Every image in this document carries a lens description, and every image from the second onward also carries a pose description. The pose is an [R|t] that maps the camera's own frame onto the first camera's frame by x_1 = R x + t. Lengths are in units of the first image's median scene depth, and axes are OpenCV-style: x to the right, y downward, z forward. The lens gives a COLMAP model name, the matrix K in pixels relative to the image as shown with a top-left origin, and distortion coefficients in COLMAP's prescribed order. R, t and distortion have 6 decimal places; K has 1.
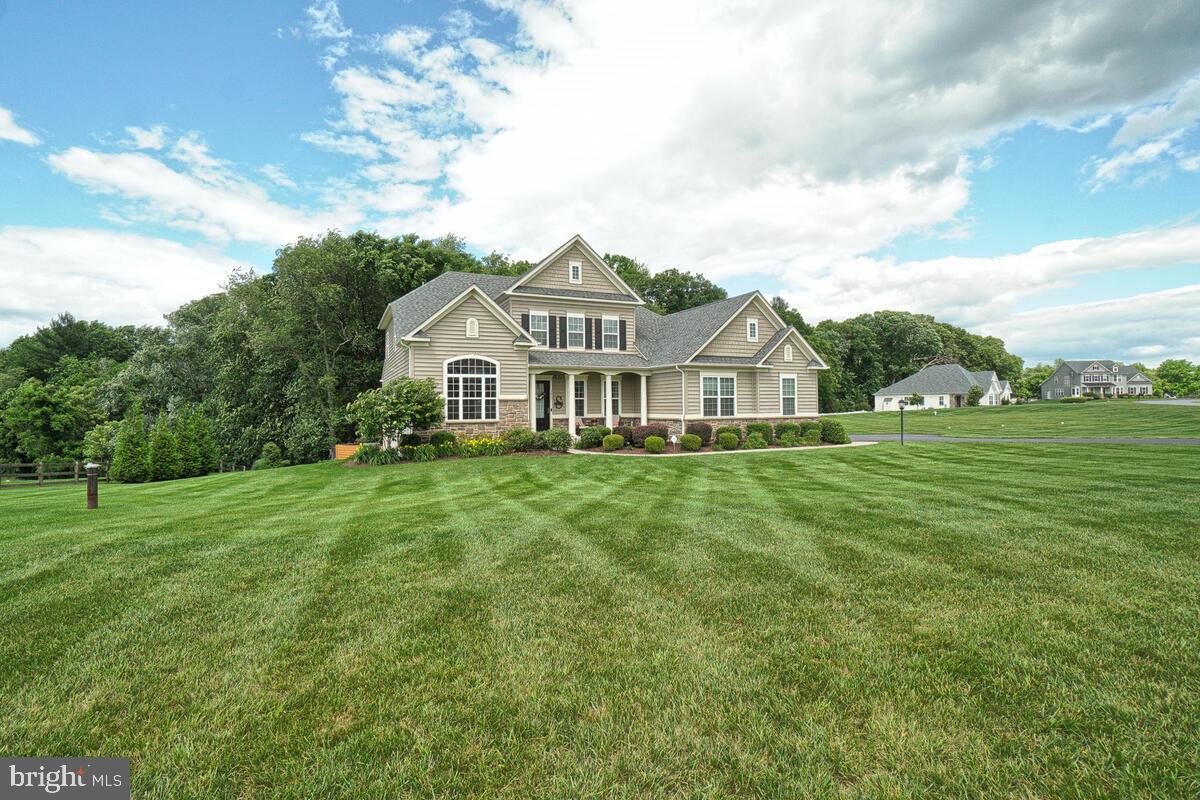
lens RADIAL K [[549.6, 0, 600.0], [0, 549.6, 400.0], [0, 0, 1]] dist [-0.080796, 0.028129]
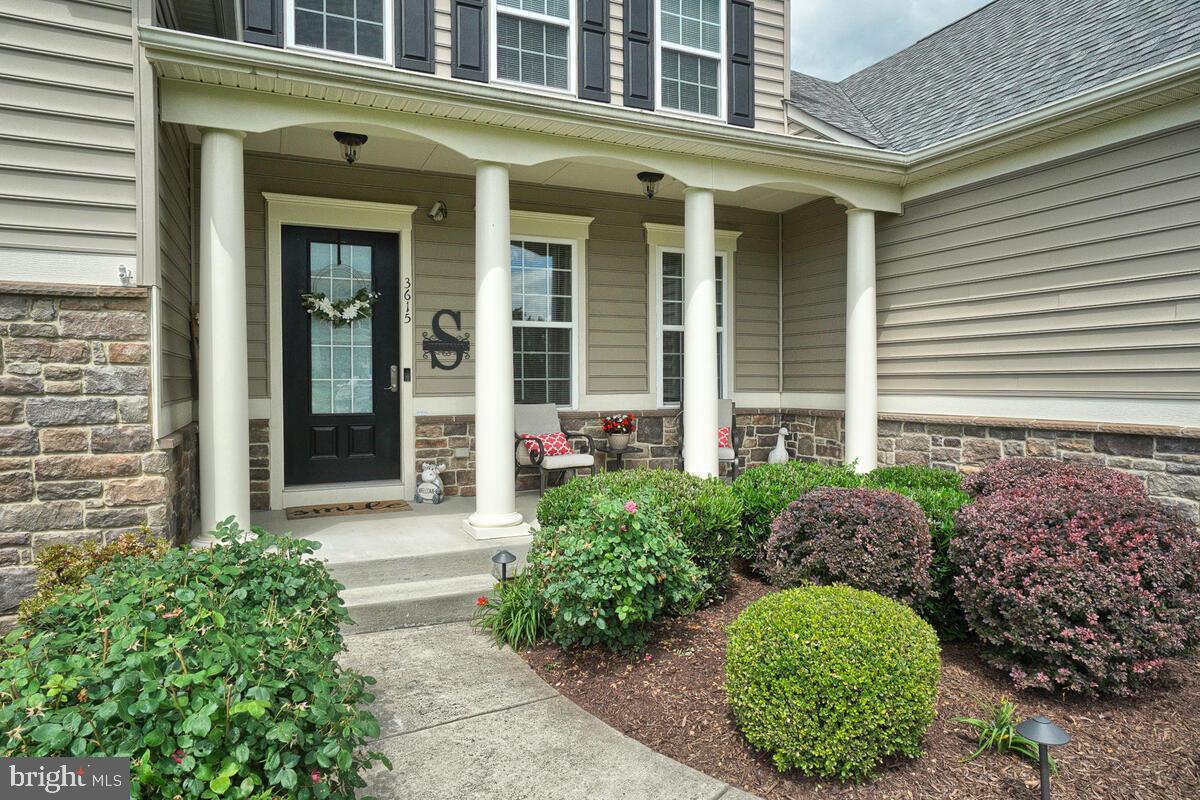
lens RADIAL K [[715.8, 0, 585.7], [0, 715.8, 381.8], [0, 0, 1]] dist [0.000614, 0.000026]
pose [[0.999302, 0.004097, -0.037144, -0.012098], [-0.003710, 0.999938, 0.010480, 0.017186], [0.037185, -0.010335, 0.999255, 0.719410]]
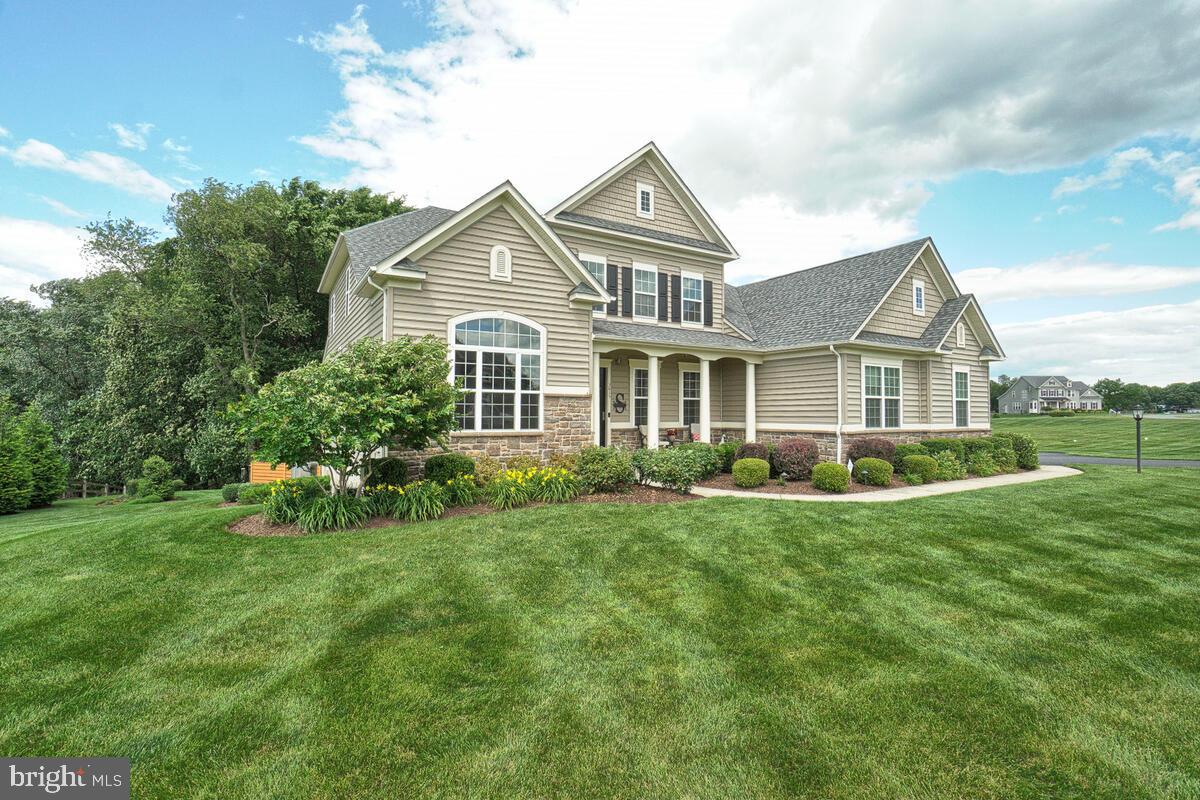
lens RADIAL K [[553.7, 0, 600.0], [0, 553.7, 400.0], [0, 0, 1]] dist [-0.048930, -0.000011]
pose [[0.995064, 0.015975, 0.097936, -0.156844], [-0.014402, 0.999756, -0.016746, 0.011534], [-0.098180, 0.015253, 0.995052, 0.369667]]
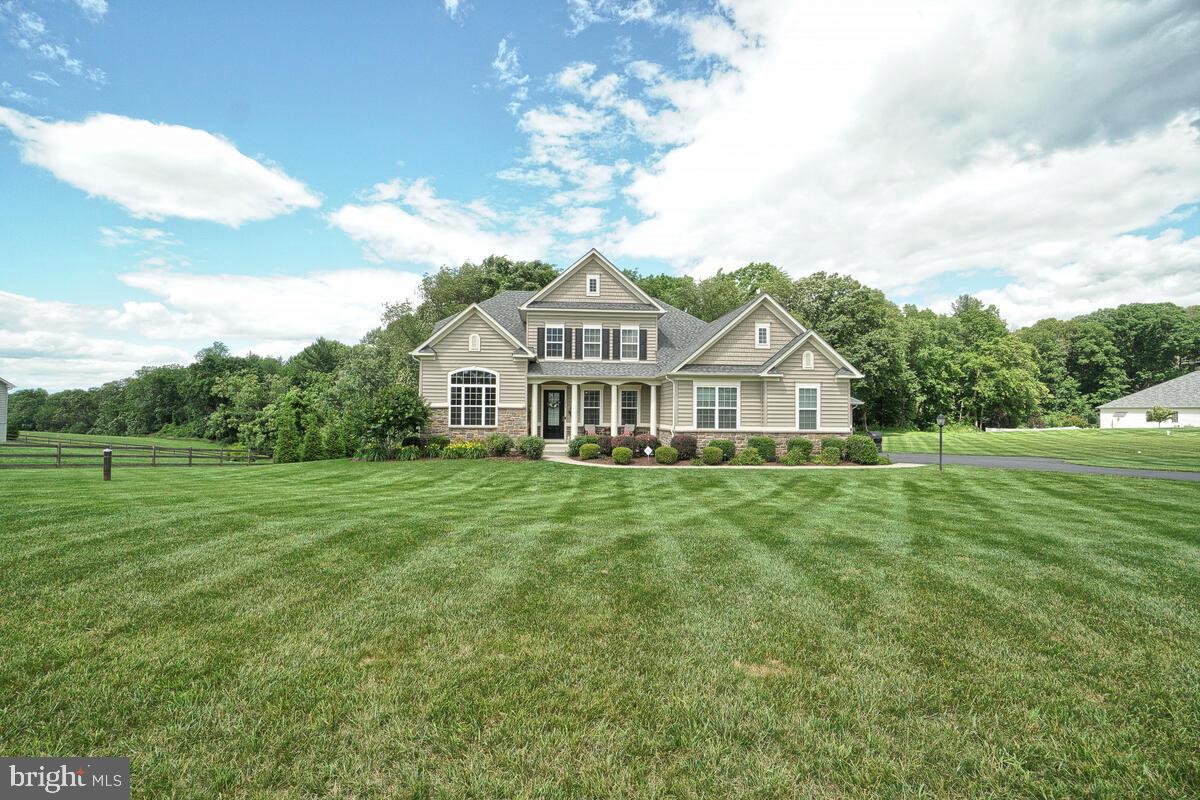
lens RADIAL K [[537.9, 0, 600.0], [0, 537.9, 400.0], [0, 0, 1]] dist [-0.053372, 0.019036]
pose [[0.937305, 0.009509, -0.348380, 0.321551], [-0.014862, 0.999809, -0.012697, -0.004482], [0.348193, 0.017078, 0.937267, 0.063191]]
